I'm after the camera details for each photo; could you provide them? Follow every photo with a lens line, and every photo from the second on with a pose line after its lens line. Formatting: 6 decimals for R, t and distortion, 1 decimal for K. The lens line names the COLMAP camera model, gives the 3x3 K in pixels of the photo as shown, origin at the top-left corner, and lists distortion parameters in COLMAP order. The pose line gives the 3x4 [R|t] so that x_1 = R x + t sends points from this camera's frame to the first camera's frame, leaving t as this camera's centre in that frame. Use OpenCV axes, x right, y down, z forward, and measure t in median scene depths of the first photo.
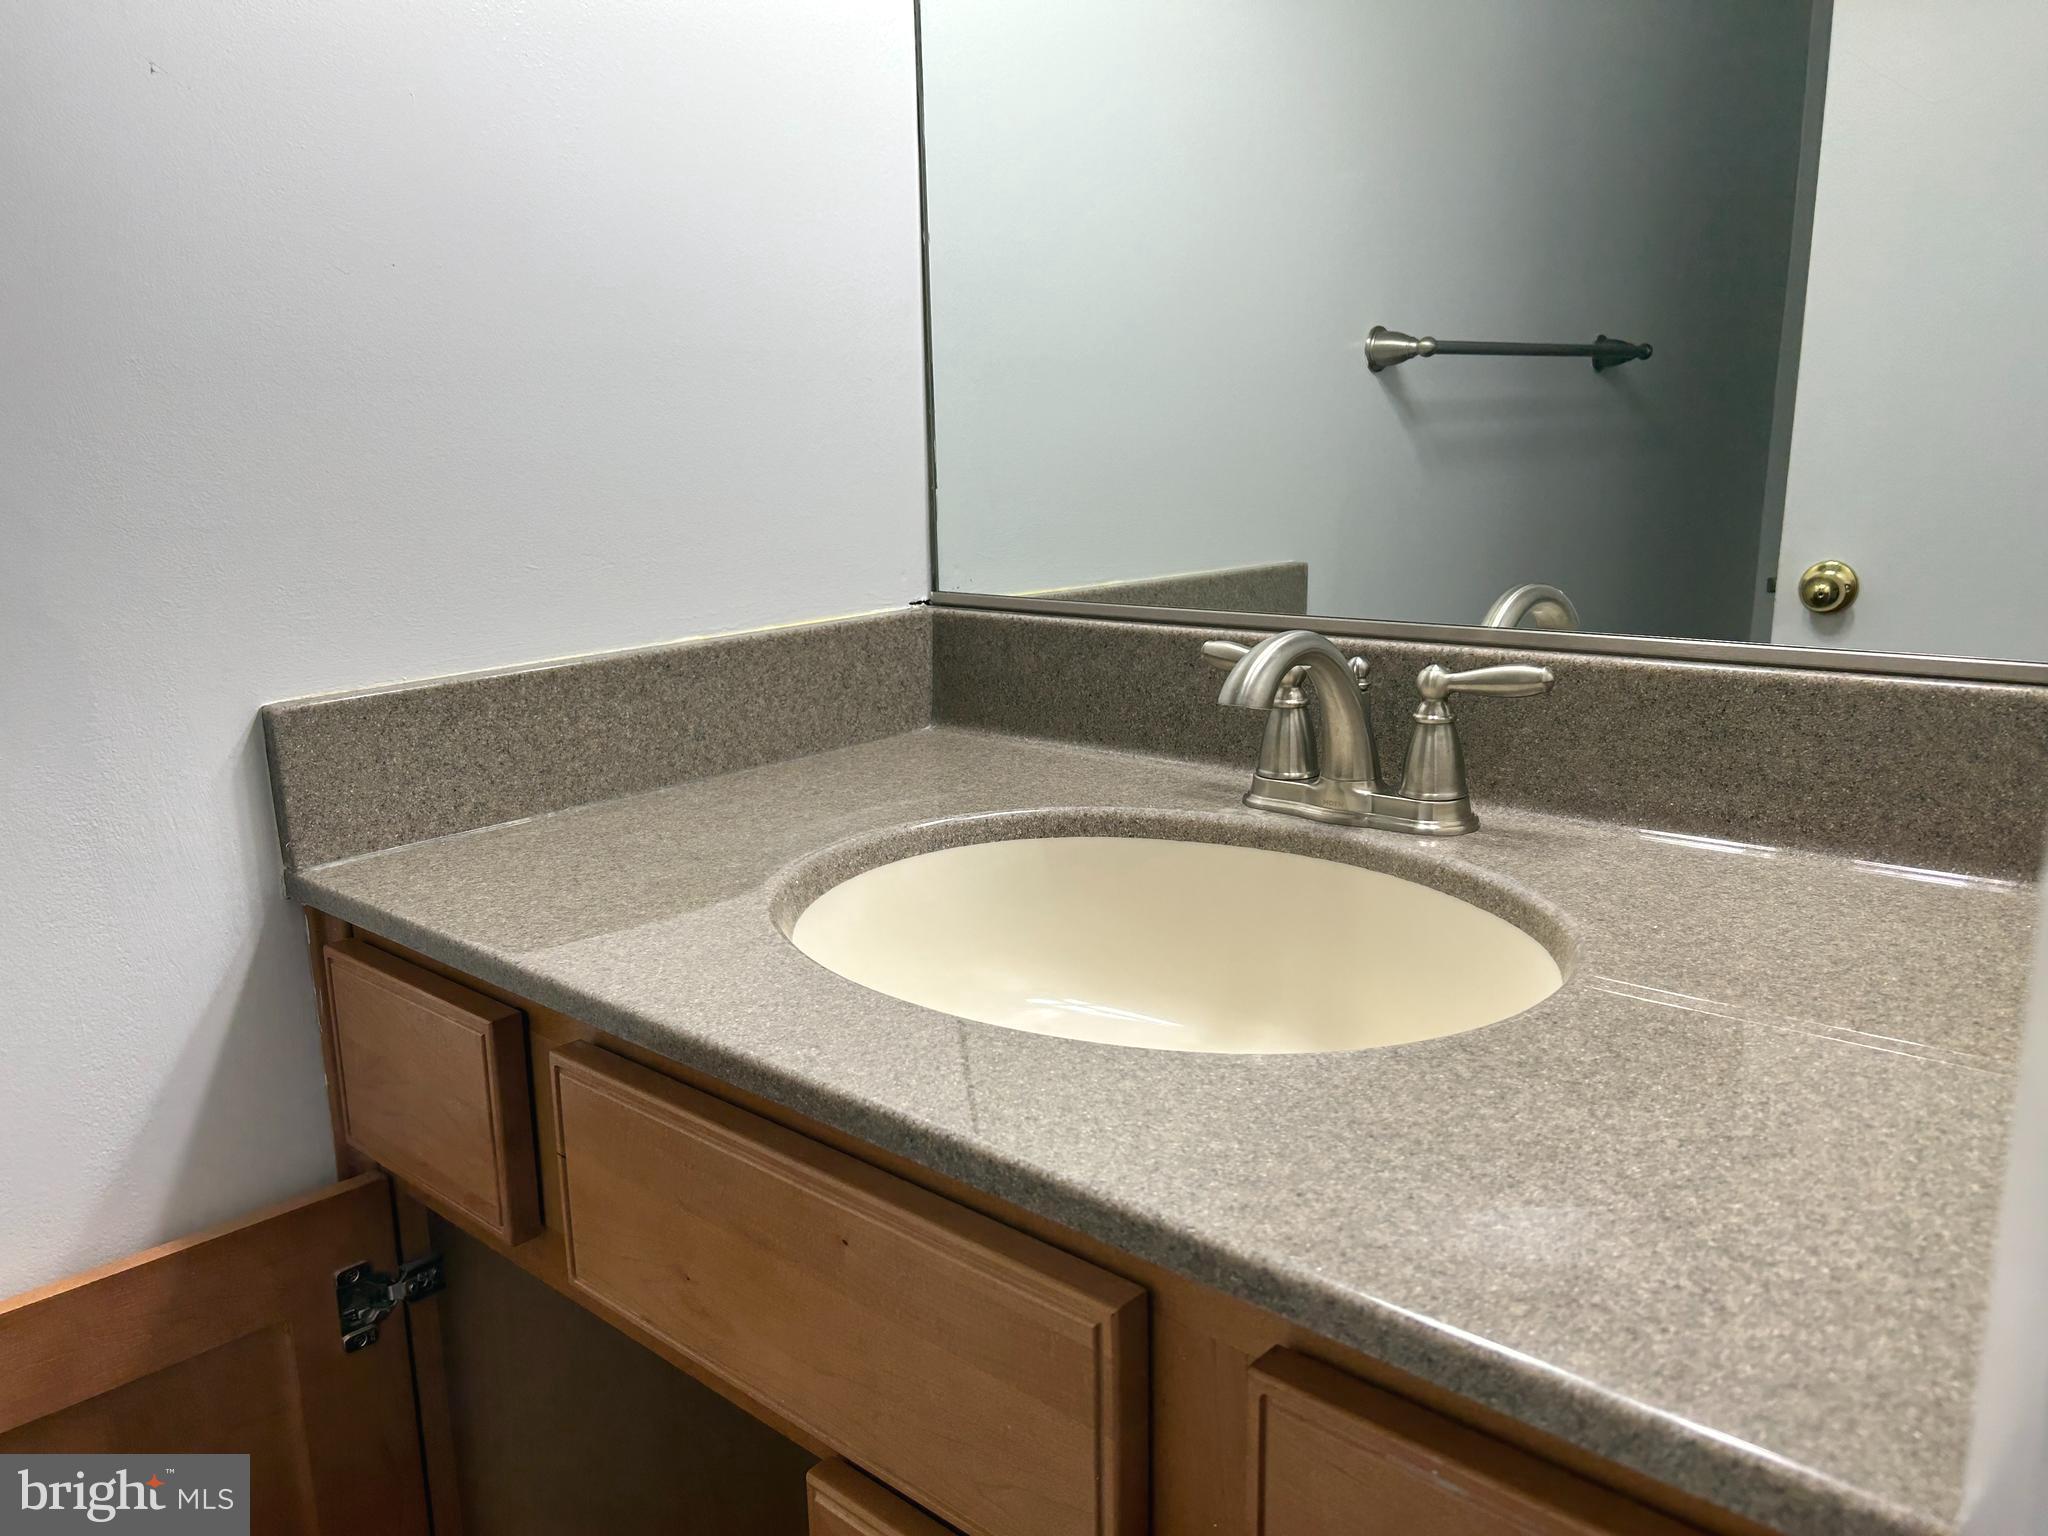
lens RADIAL K [[1550.7, 0, 1015.6], [0, 1550.7, 802.3], [0, 0, 1]] dist [0.083683, -0.109950]
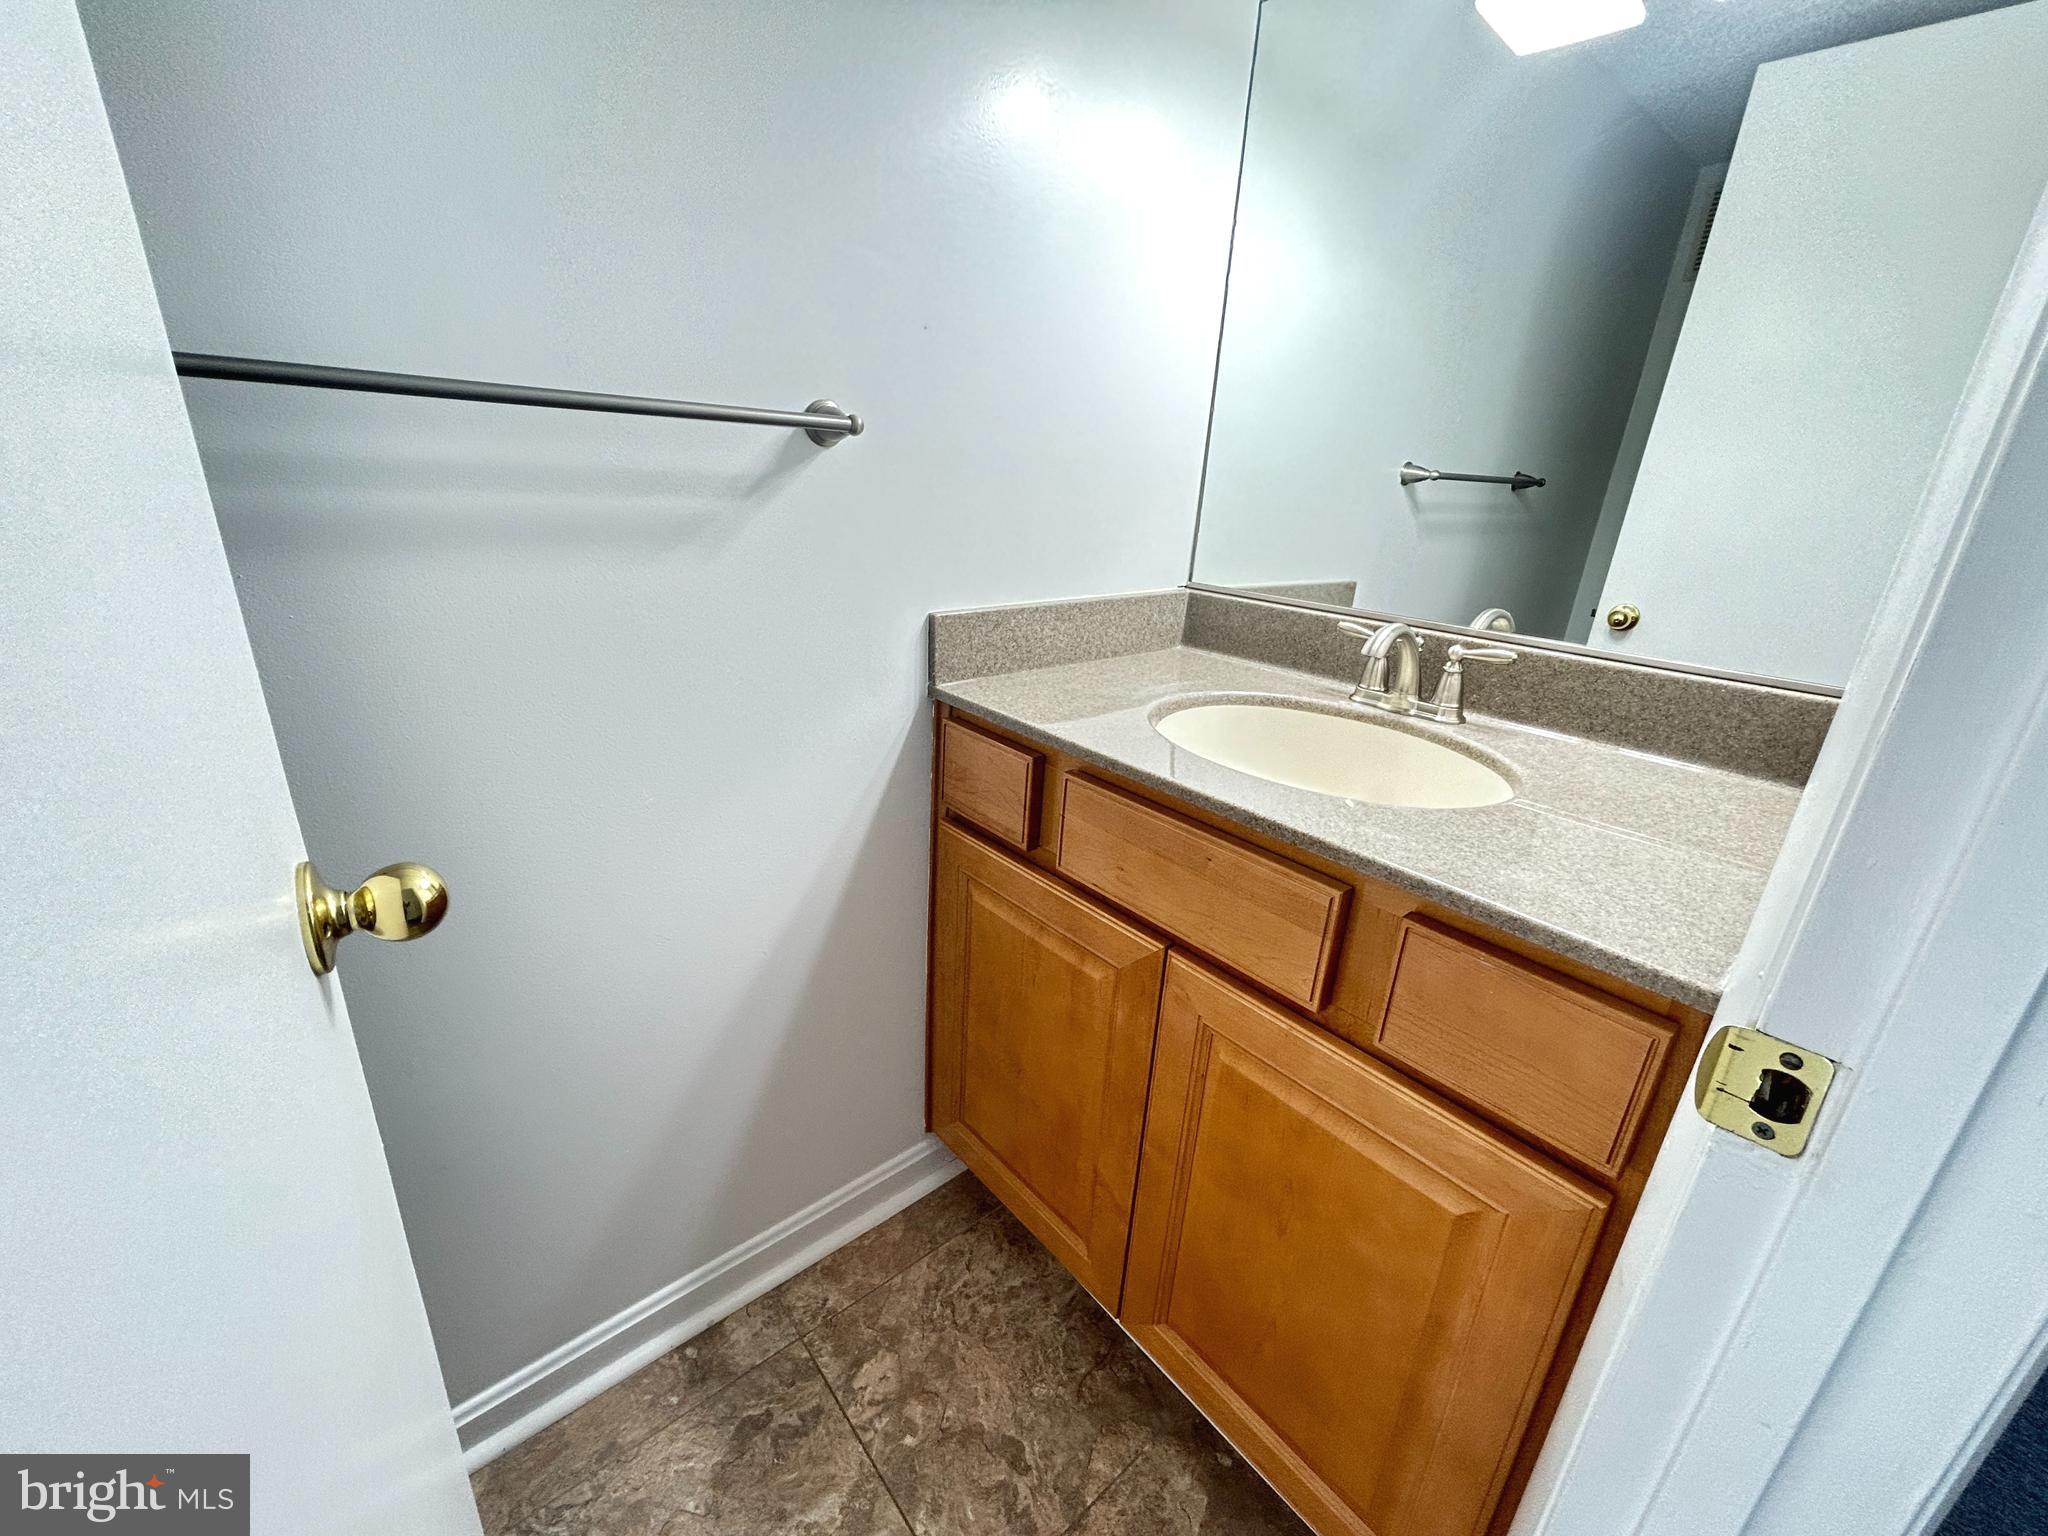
lens RADIAL K [[834.9, 0, 1015.3], [0, 834.9, 767.1], [0, 0, 1]] dist [0.000423, 0.000016]
pose [[0.989076, 0.113707, -0.093807, -0.206563], [-0.102902, 0.988260, 0.112932, 0.011254], [0.105546, -0.102045, 0.989165, -0.225419]]
